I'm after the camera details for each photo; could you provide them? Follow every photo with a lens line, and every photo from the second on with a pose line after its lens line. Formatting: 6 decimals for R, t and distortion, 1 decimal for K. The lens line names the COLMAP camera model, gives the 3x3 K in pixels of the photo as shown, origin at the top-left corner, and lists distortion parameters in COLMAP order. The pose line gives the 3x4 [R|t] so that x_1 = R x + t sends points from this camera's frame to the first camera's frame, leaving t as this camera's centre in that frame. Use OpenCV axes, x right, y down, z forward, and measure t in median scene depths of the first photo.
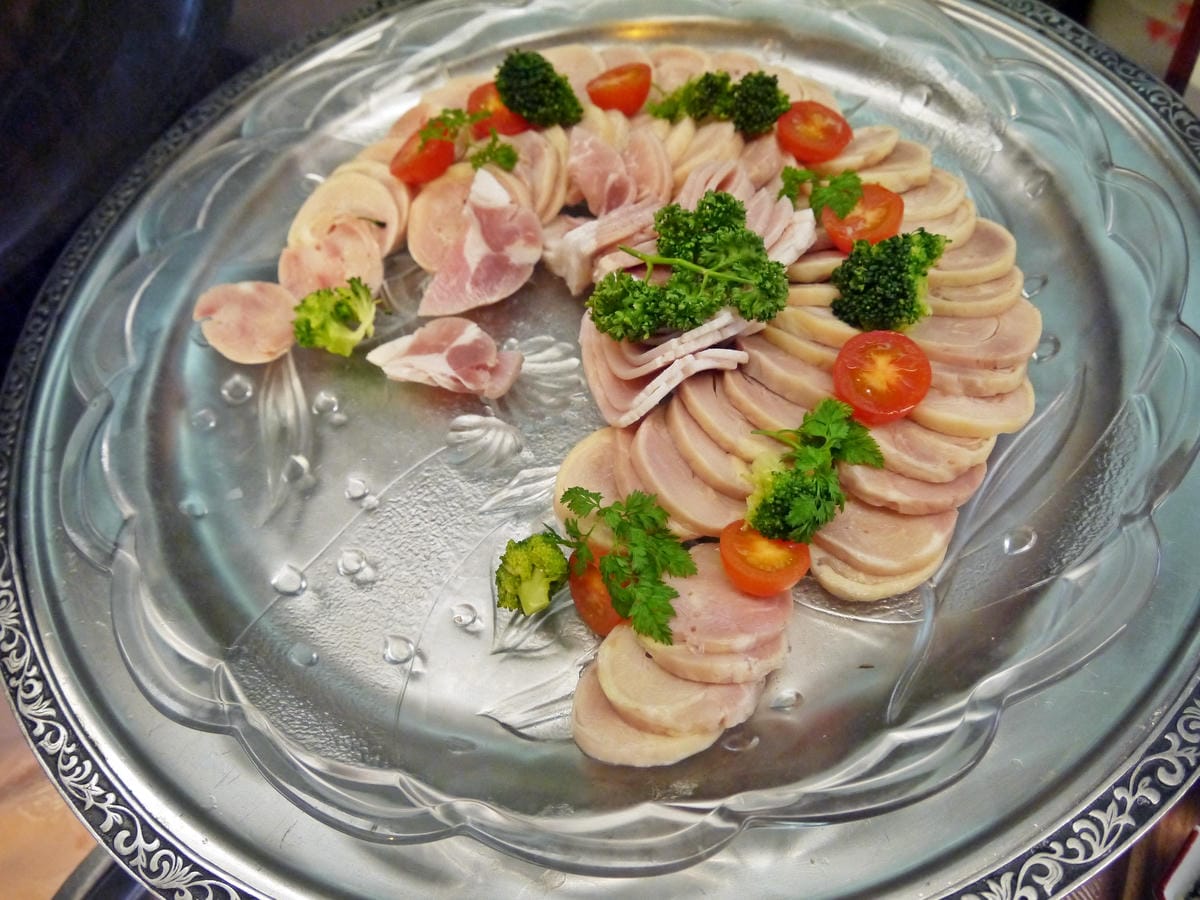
lens RADIAL K [[1006.6, 0, 604.7], [0, 1006.6, 446.1], [0, 0, 1]] dist [-0.052355, 0.032129]
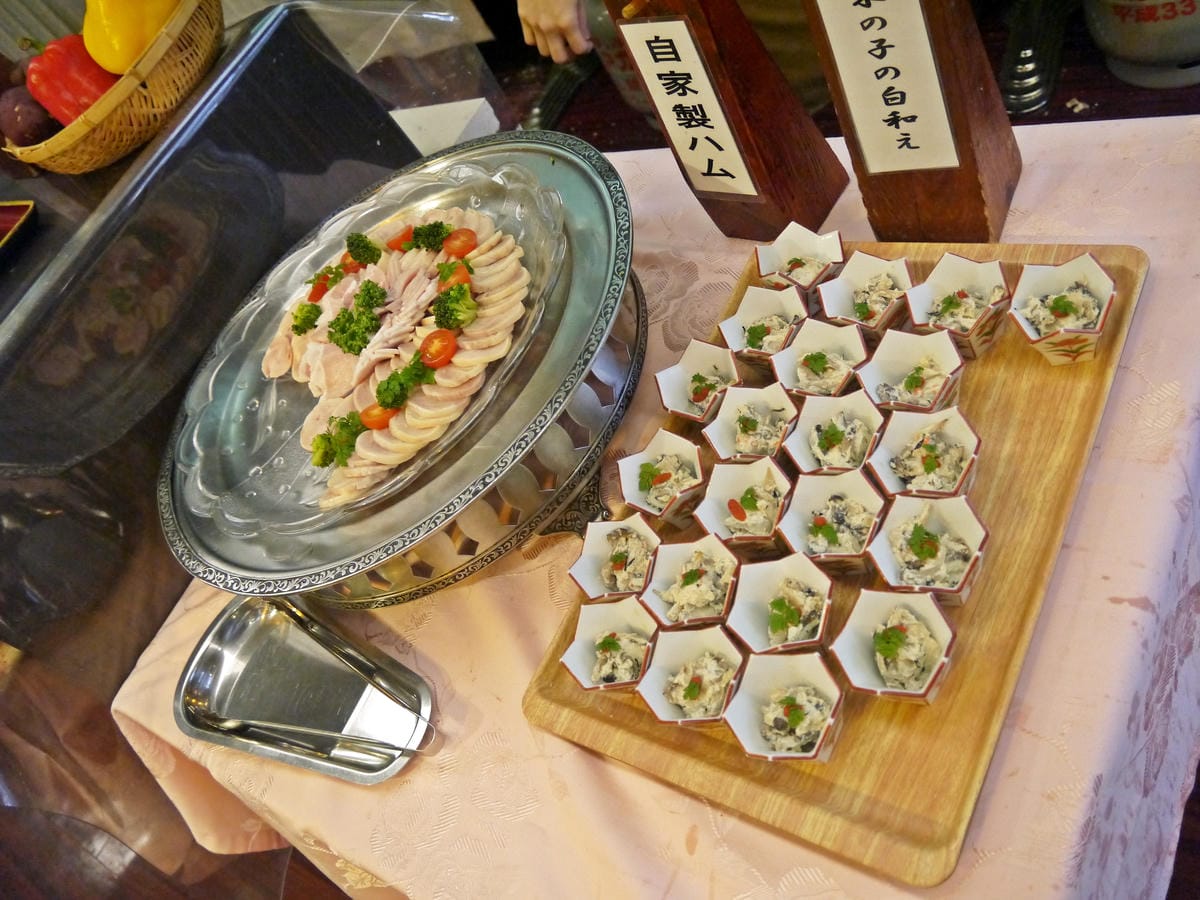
lens RADIAL K [[1006.6, 0, 604.7], [0, 1006.6, 446.1], [0, 0, 1]] dist [-0.052355, 0.032129]
pose [[0.922126, -0.152555, -0.355542, 1.433070], [0.132916, 0.987959, -0.079182, 0.396389], [0.363340, 0.025758, 0.931300, -1.064979]]
